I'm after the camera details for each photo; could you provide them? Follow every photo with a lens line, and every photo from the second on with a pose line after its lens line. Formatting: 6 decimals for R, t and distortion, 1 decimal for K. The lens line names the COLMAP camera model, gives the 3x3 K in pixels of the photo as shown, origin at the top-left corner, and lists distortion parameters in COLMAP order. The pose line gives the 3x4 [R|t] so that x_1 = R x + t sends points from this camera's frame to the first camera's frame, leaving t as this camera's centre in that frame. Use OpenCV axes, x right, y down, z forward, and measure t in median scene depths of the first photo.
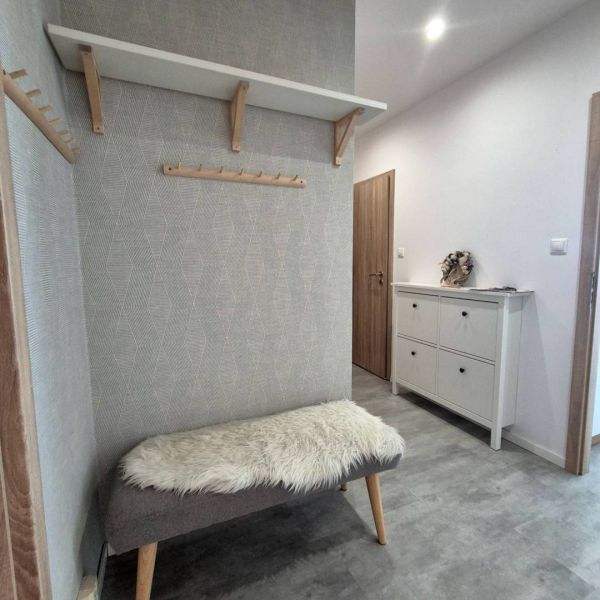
lens RADIAL K [[330.8, 0, 300.5], [0, 330.8, 297.8], [0, 0, 1]] dist [0.004833, -0.000014]
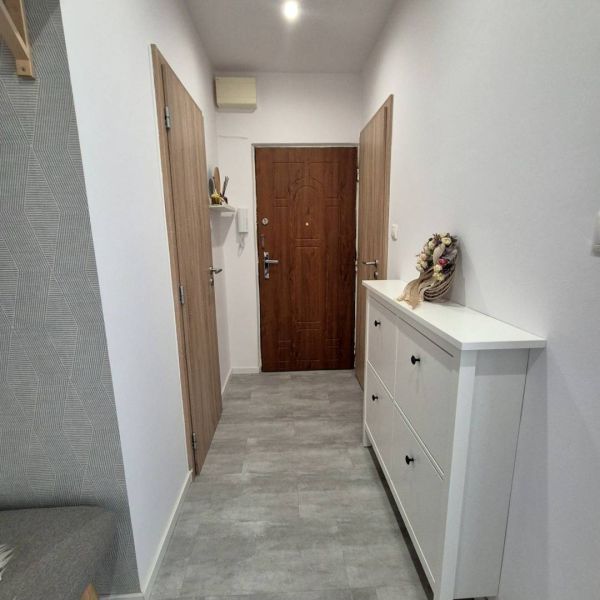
lens RADIAL K [[330.8, 0, 300.7], [0, 330.8, 301.3], [0, 0, 1]] dist [0.004833, -0.000014]
pose [[0.939706, 0.061020, -0.336497, 0.469195], [-0.027085, 0.994141, 0.104640, -0.086361], [0.340910, -0.089216, 0.935853, 0.437356]]
